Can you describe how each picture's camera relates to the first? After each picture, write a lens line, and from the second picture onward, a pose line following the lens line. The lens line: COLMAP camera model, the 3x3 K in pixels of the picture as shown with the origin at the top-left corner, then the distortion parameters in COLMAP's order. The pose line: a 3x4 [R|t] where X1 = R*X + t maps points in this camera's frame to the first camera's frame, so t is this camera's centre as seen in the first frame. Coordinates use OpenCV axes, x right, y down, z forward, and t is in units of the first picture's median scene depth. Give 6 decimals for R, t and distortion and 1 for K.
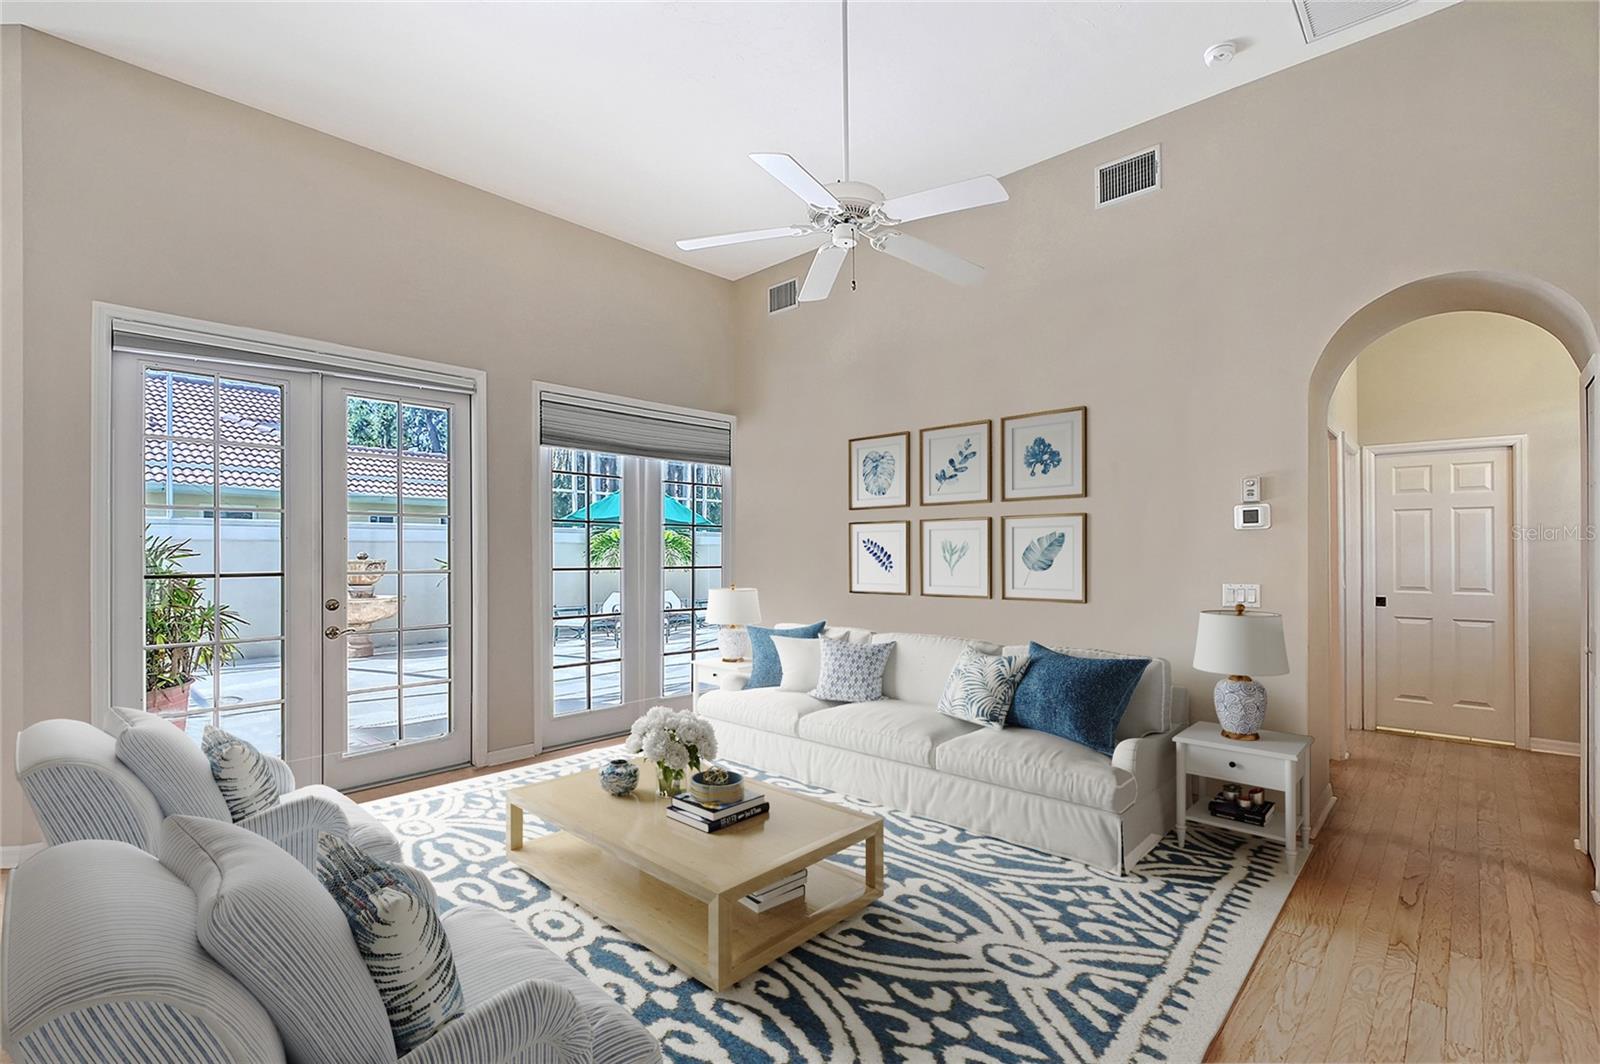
lens RADIAL K [[720.3, 0, 800.0], [0, 720.3, 532.0], [0, 0, 1]] dist [0.032833, -0.000021]
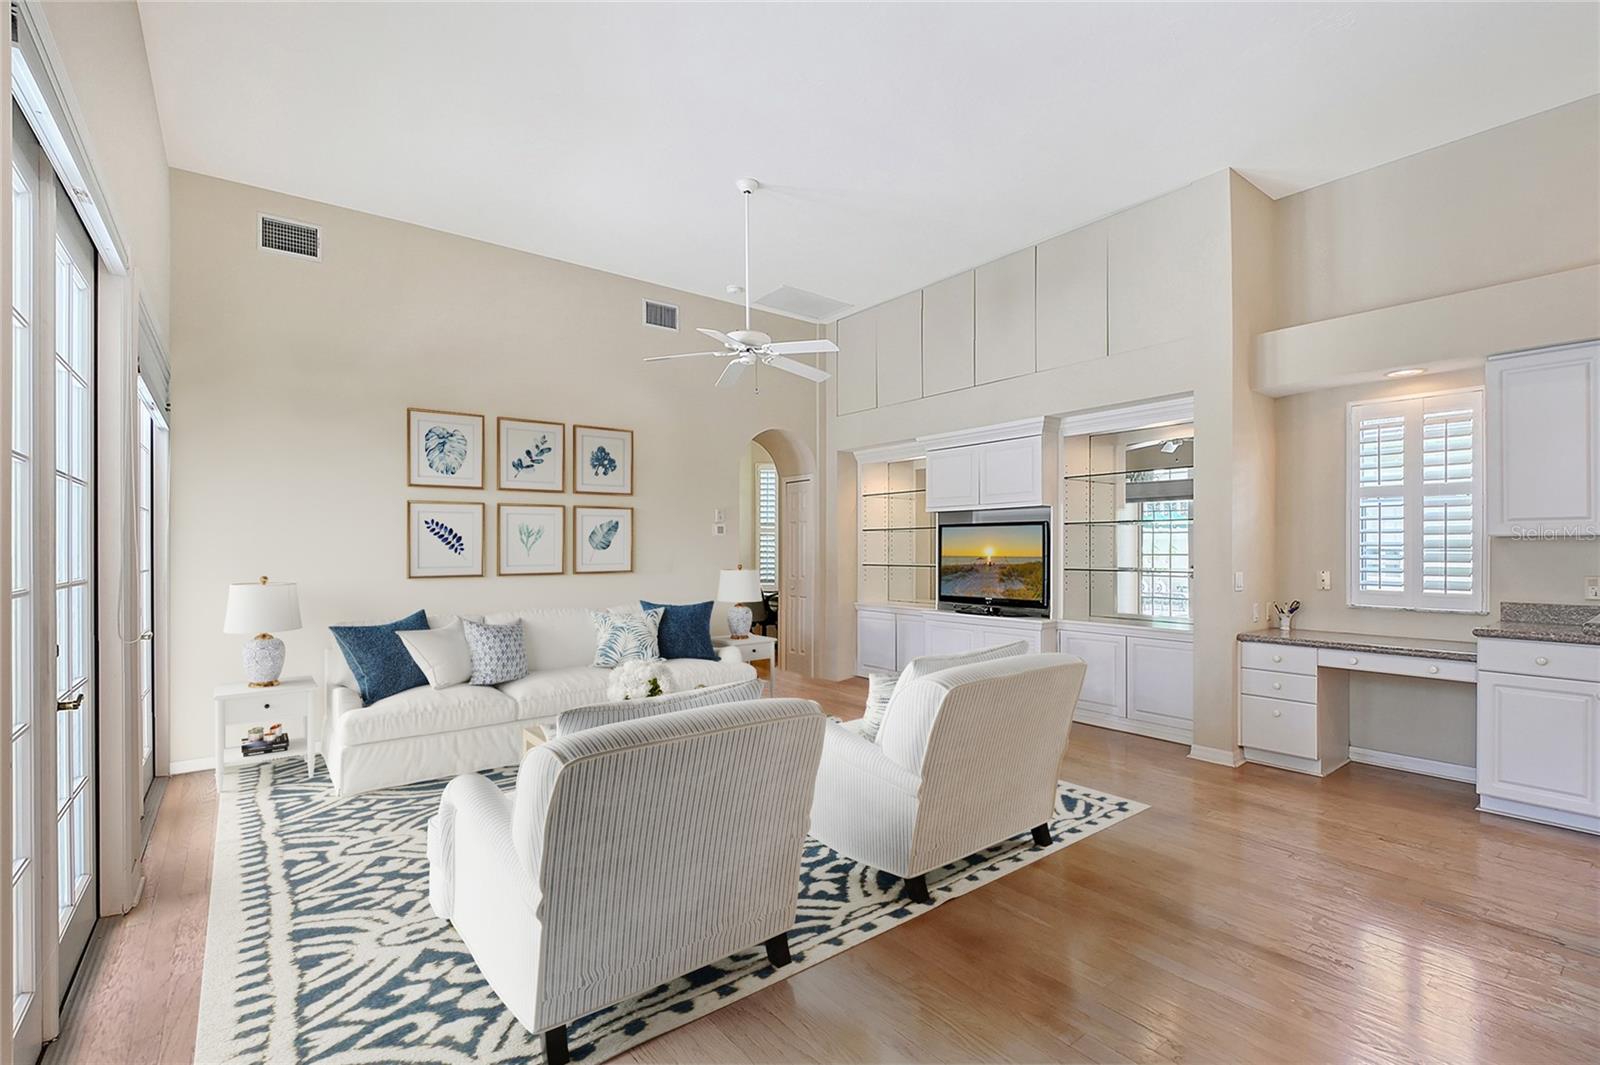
lens RADIAL K [[732.5, 0, 809.5], [0, 732.5, 553.9], [0, 0, 1]] dist [0.018095, -0.009527]
pose [[0.137322, -0.010302, 0.990473, -0.857454], [-0.025304, 0.999583, 0.013905, 0.031251], [-0.990203, -0.026972, 0.137004, 0.421196]]
